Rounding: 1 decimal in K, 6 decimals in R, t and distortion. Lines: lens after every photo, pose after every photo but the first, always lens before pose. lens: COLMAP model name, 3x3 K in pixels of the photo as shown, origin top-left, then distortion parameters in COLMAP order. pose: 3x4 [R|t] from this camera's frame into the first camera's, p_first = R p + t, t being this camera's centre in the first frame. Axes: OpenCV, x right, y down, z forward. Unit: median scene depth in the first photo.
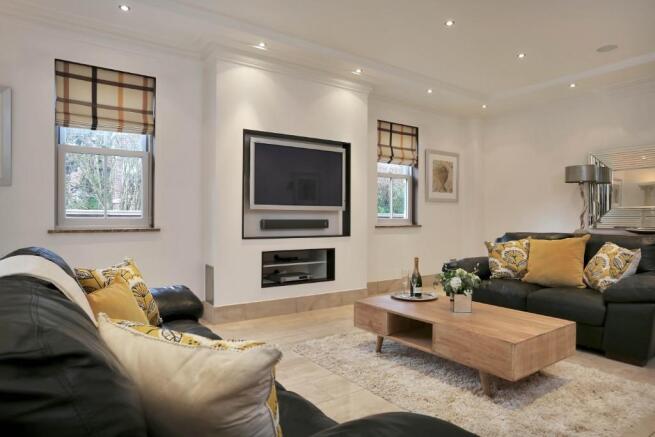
lens RADIAL K [[473.8, 0, 327.5], [0, 473.8, 218.5], [0, 0, 1]] dist [-0.001505, 0.001705]
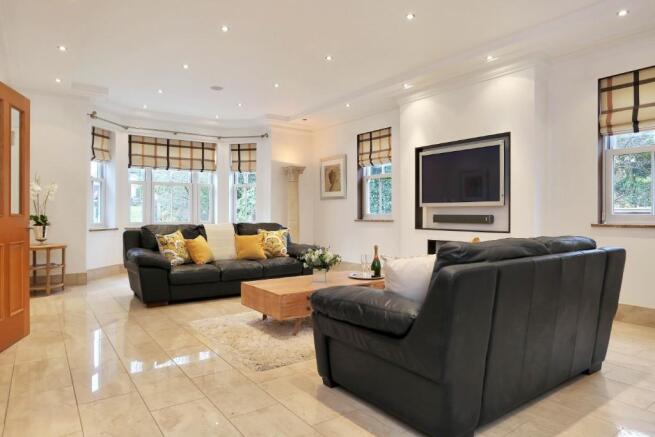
lens RADIAL K [[399.1, 0, 327.5], [0, 399.1, 218.5], [0, 0, 1]] dist [0.001905, 0.002259]
pose [[-0.015878, 0.009612, -0.999828, 0.843293], [-0.001996, 0.999951, 0.009644, 0.002643], [0.999872, 0.002149, -0.015858, 0.669213]]
